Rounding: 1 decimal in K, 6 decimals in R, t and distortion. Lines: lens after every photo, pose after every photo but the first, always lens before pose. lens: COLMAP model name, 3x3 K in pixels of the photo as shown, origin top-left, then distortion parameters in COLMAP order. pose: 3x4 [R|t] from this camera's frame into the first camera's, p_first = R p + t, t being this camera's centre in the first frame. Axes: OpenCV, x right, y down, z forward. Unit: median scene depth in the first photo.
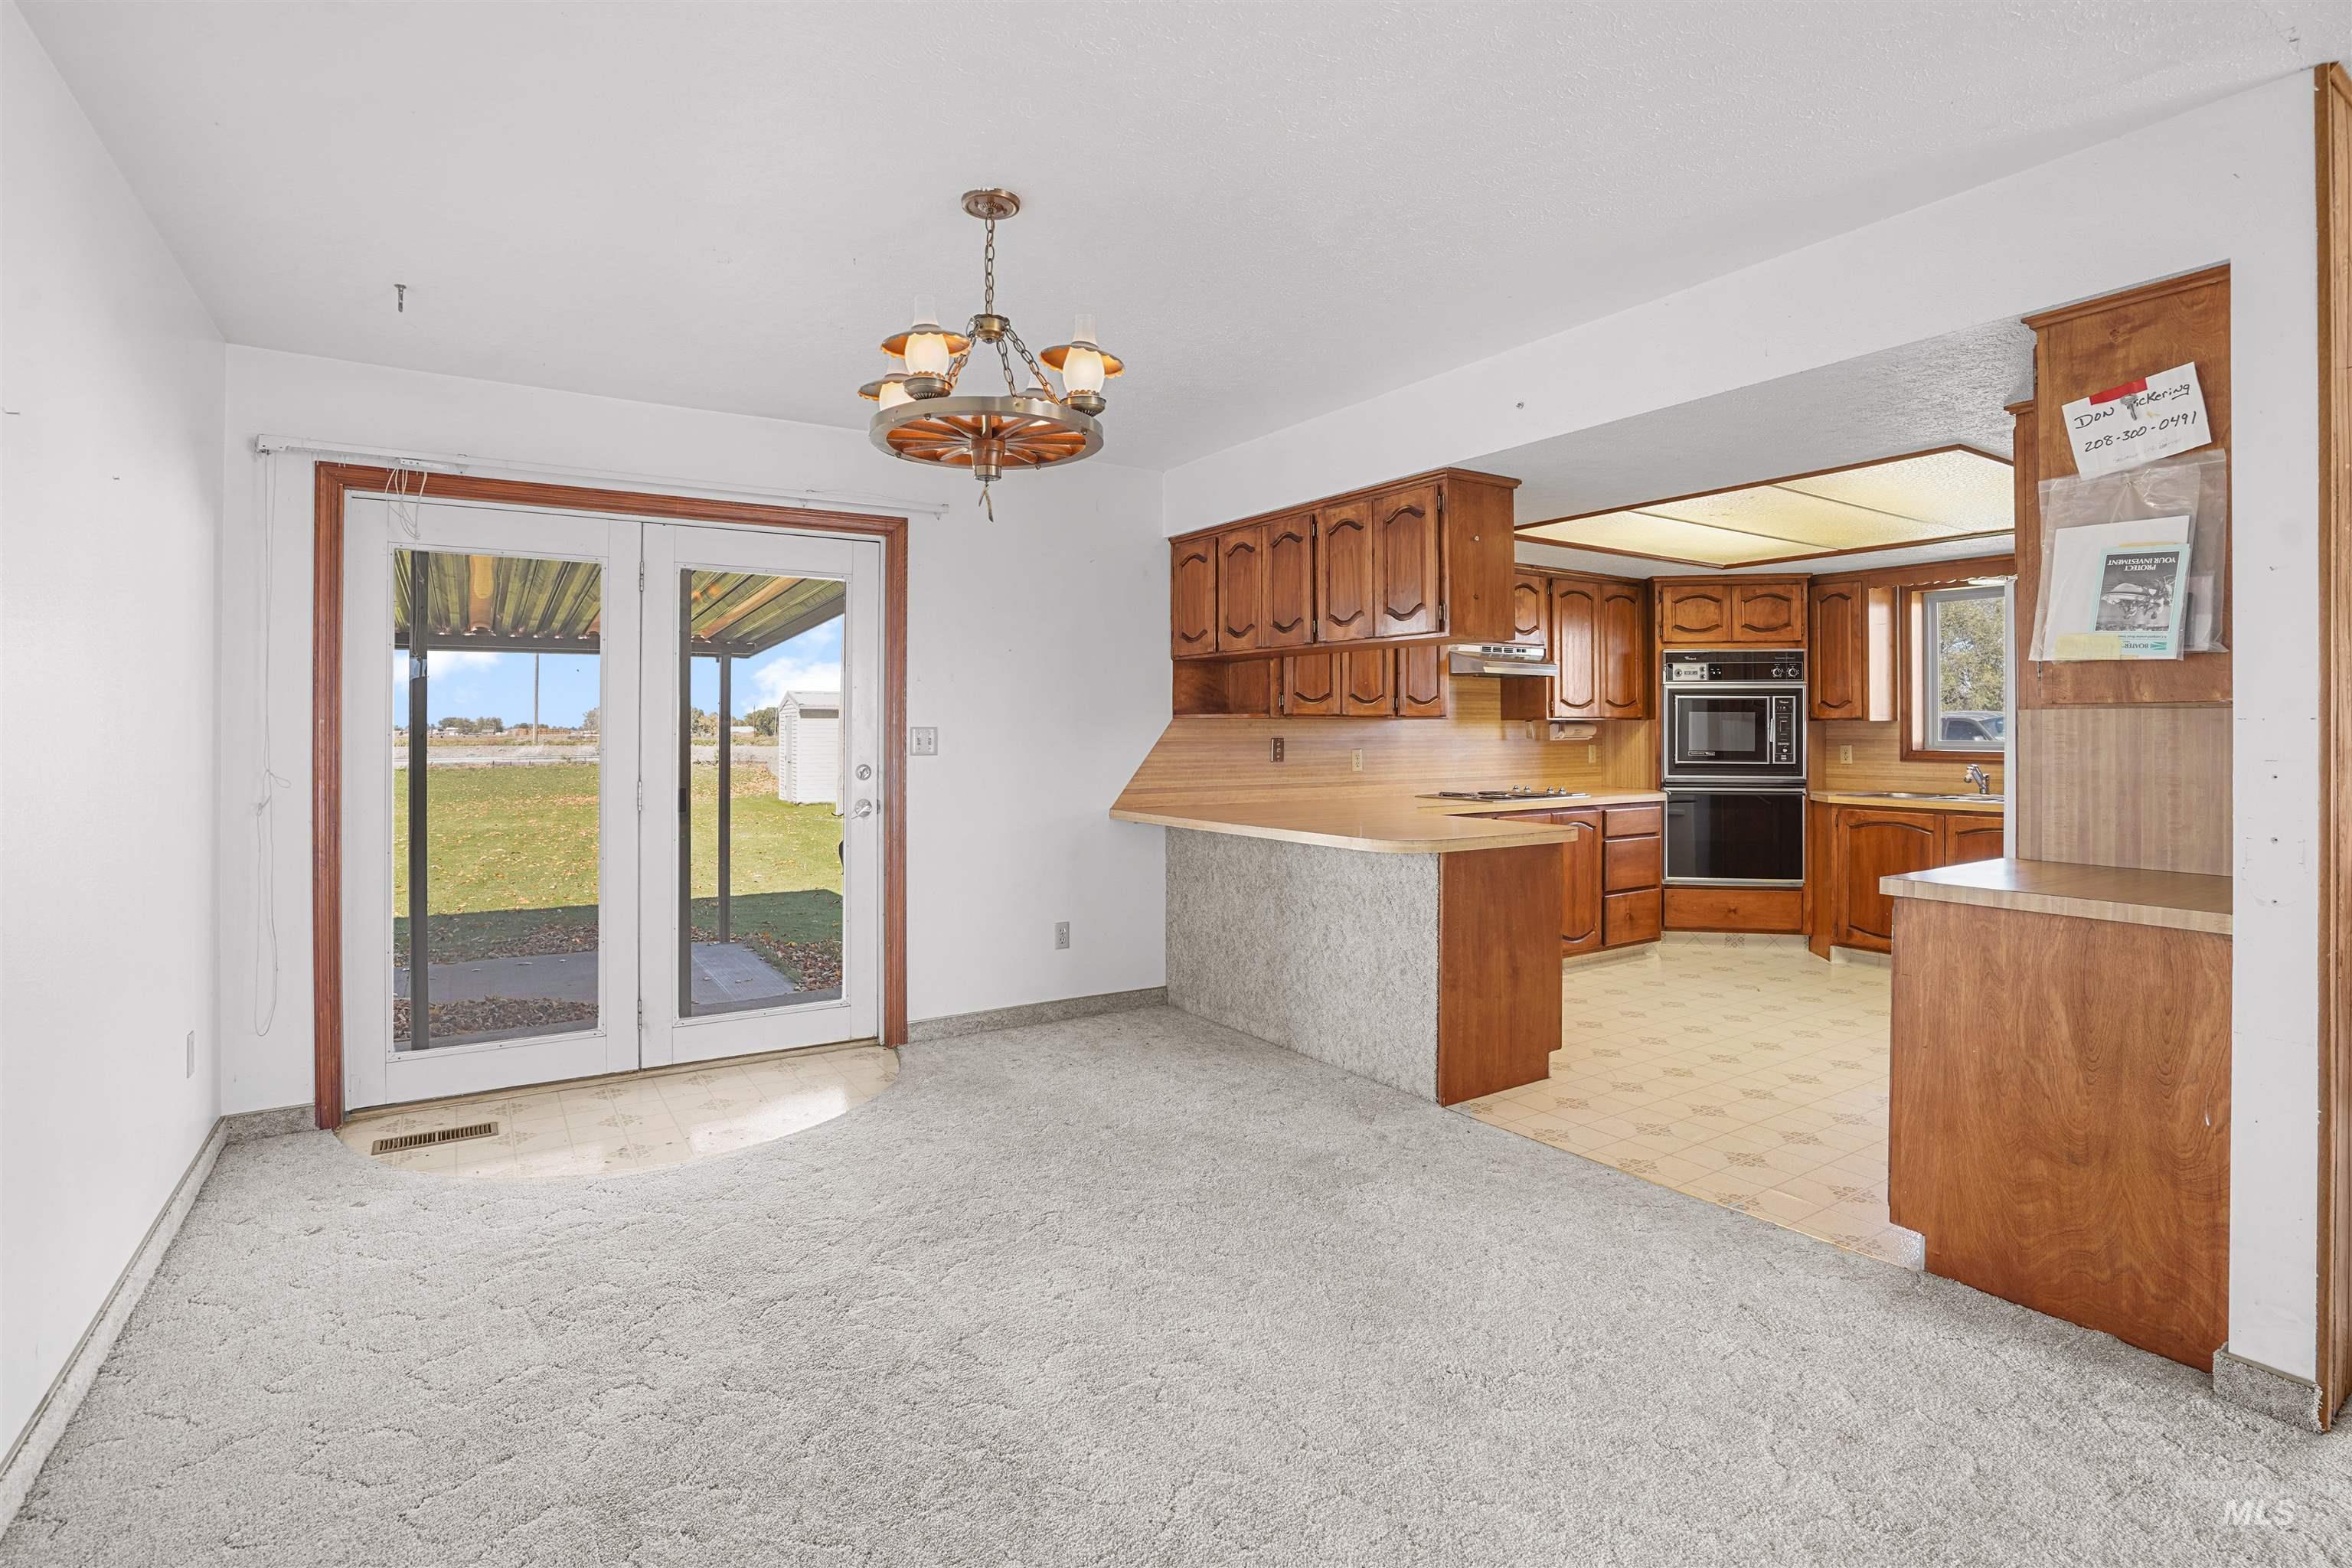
lens RADIAL K [[1126.3, 0, 1159.5], [0, 1126.3, 731.0], [0, 0, 1]] dist [-0.058852, 0.023588]
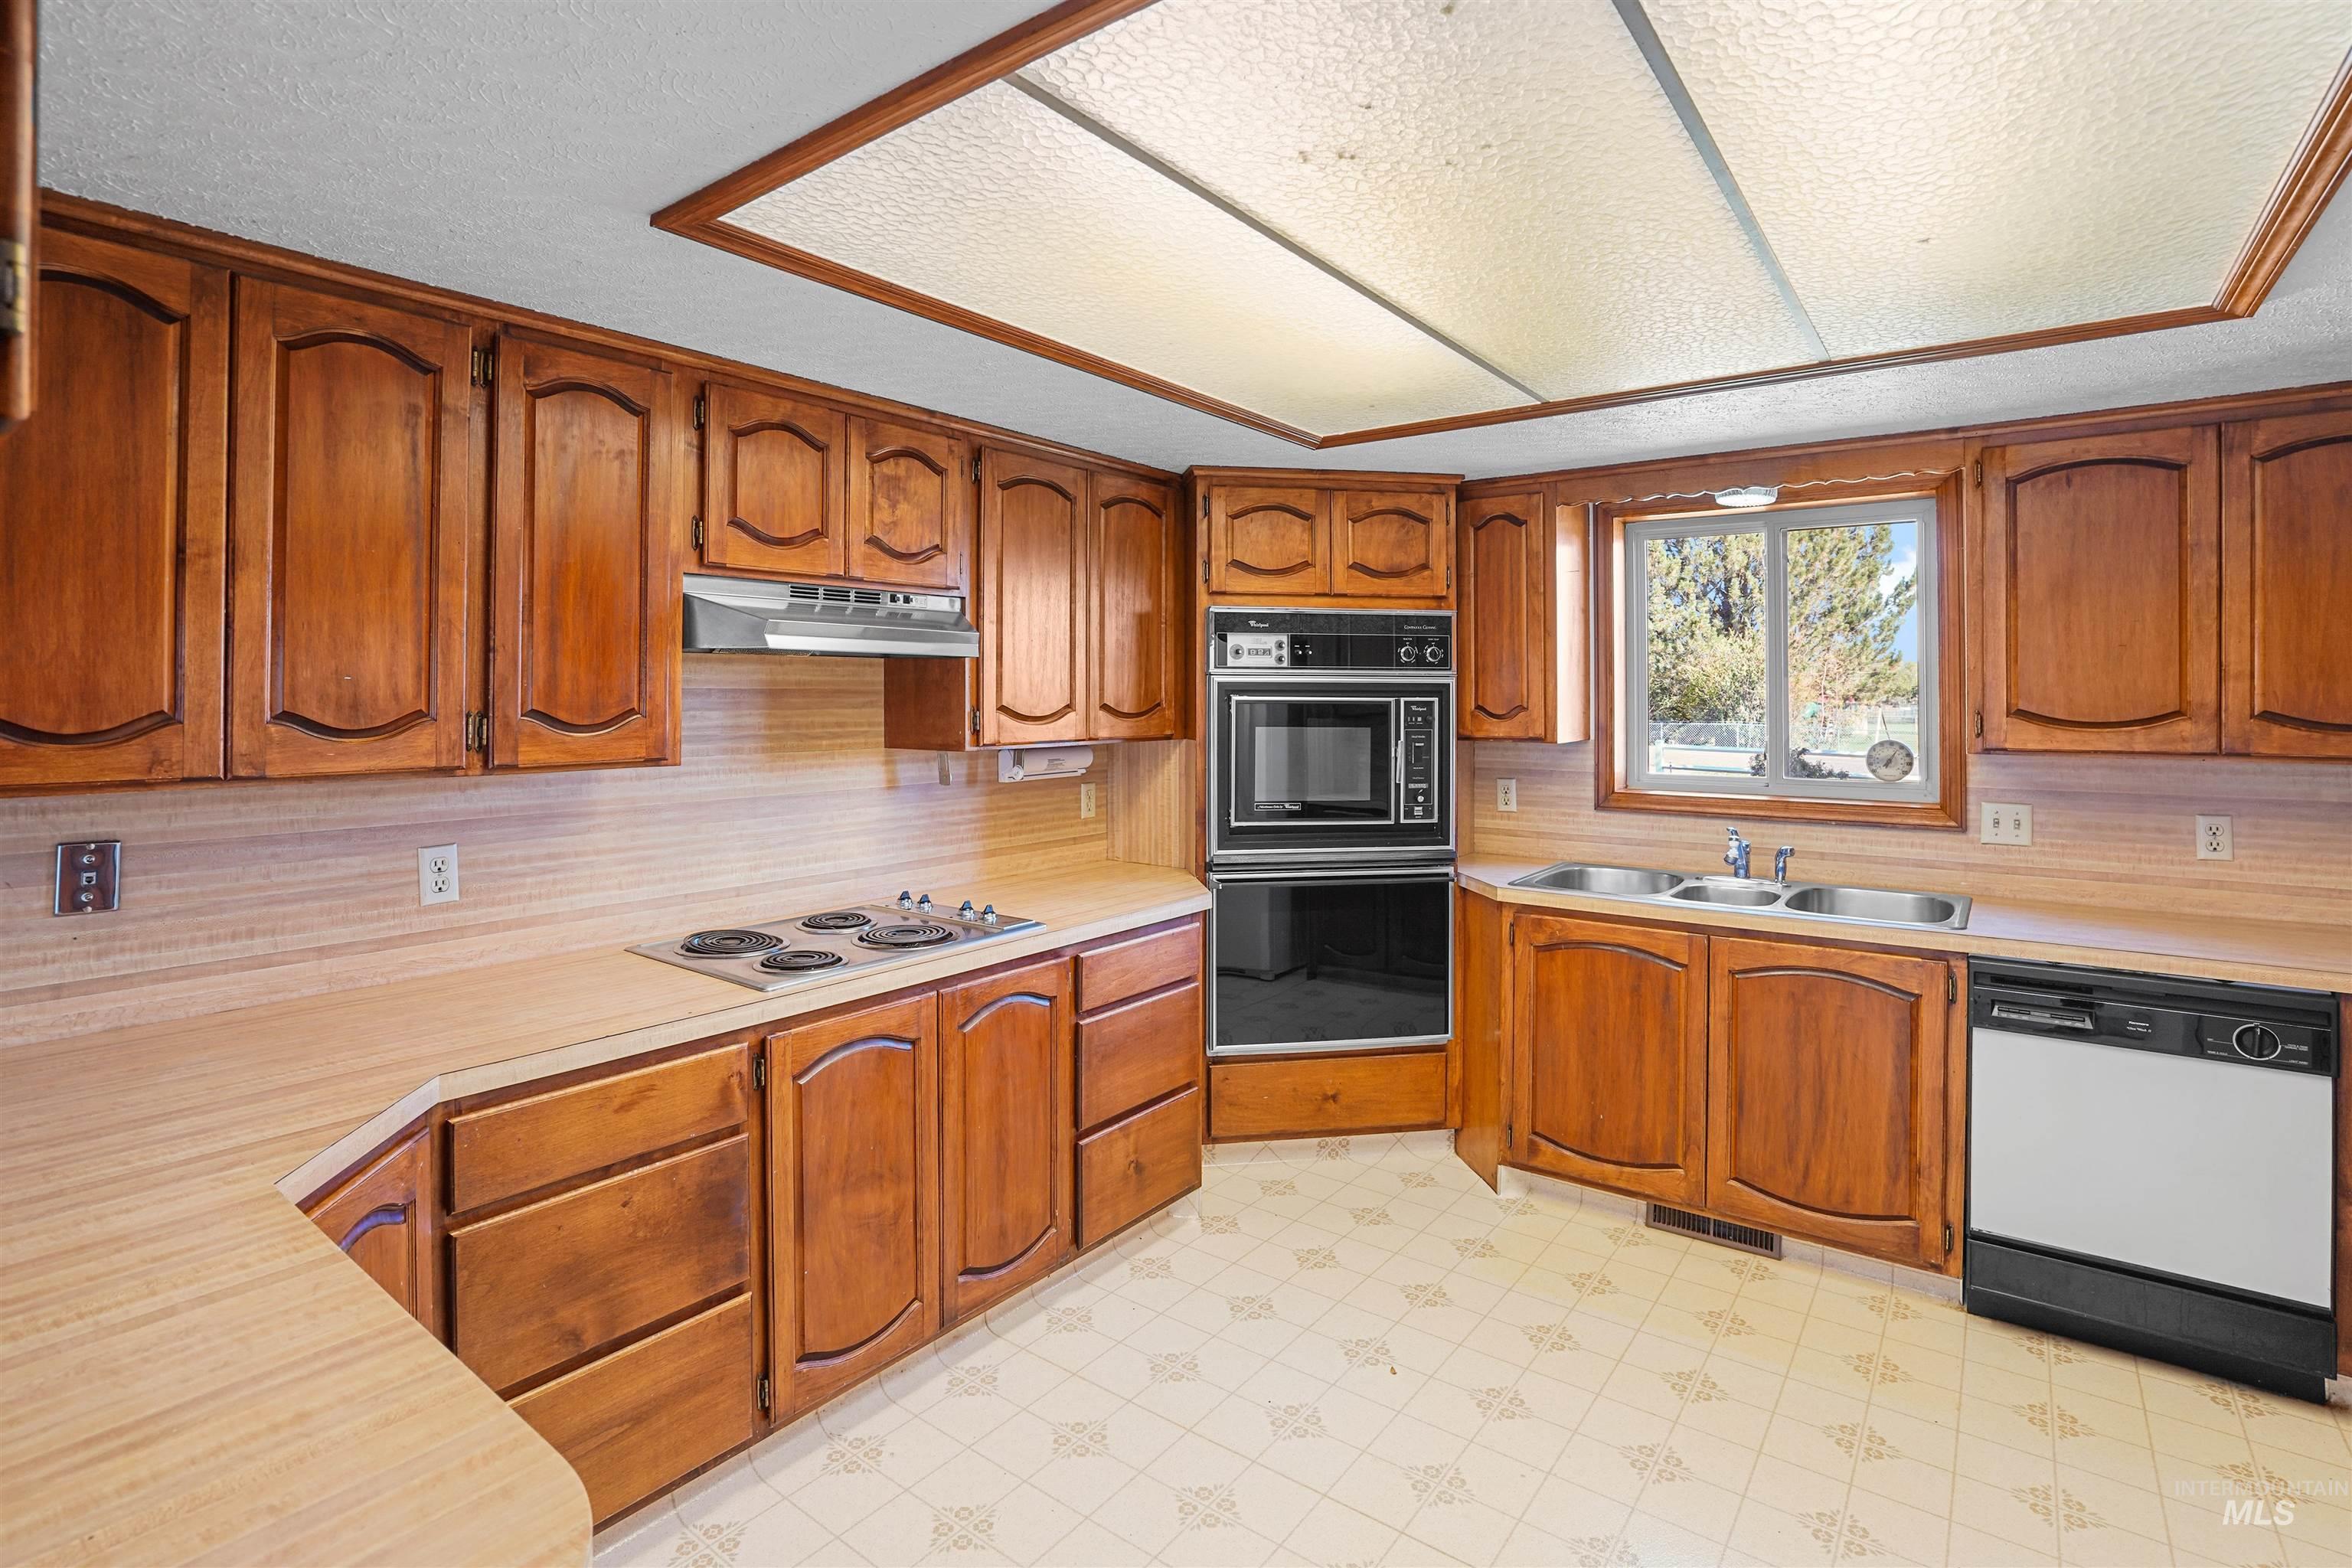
lens RADIAL K [[1136.2, 0, 1158.3], [0, 1136.2, 713.4], [0, 0, 1]] dist [-0.053141, 0.022463]
pose [[0.941222, -0.003007, 0.337776, 0.254900], [-0.002187, 0.999885, 0.014996, -0.031762], [-0.337782, -0.014853, 0.941107, 0.517925]]
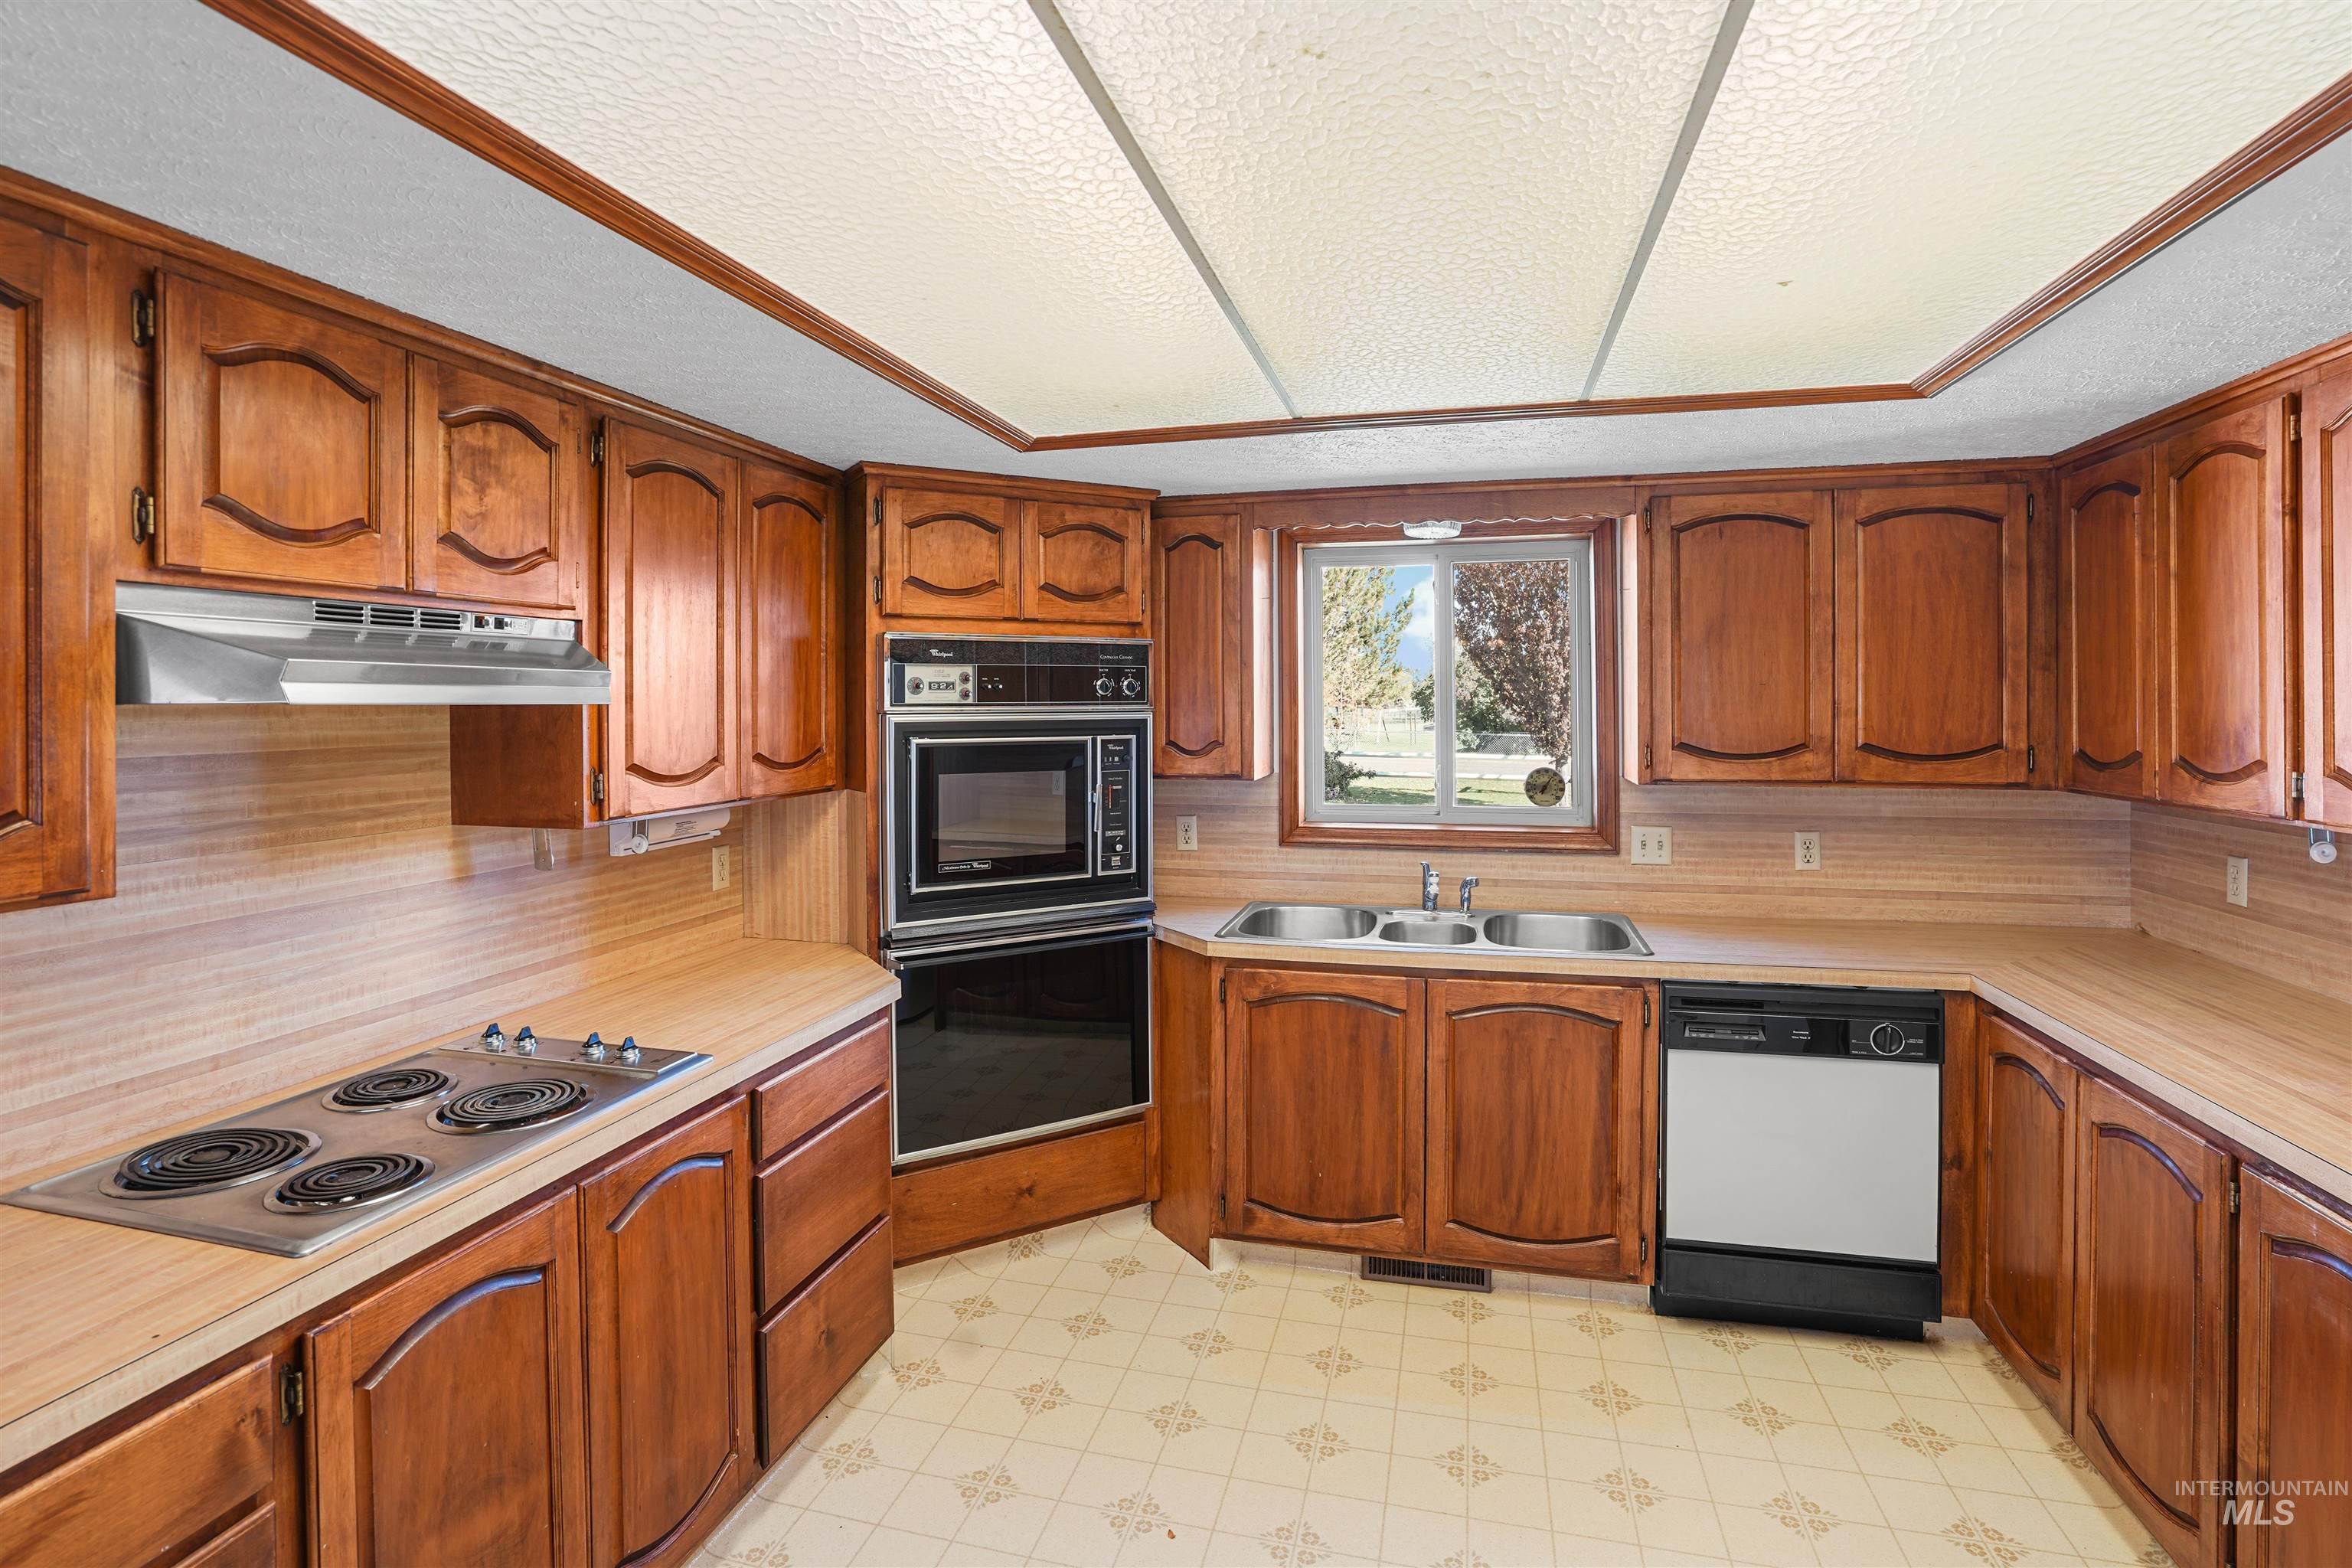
lens RADIAL K [[1136.2, 0, 1158.3], [0, 1136.2, 713.4], [0, 0, 1]] dist [-0.053141, 0.022463]
pose [[0.741116, -0.010902, 0.671288, 0.239490], [0.005130, 0.999931, 0.010576, -0.046129], [-0.671357, -0.004394, 0.741121, 0.611350]]
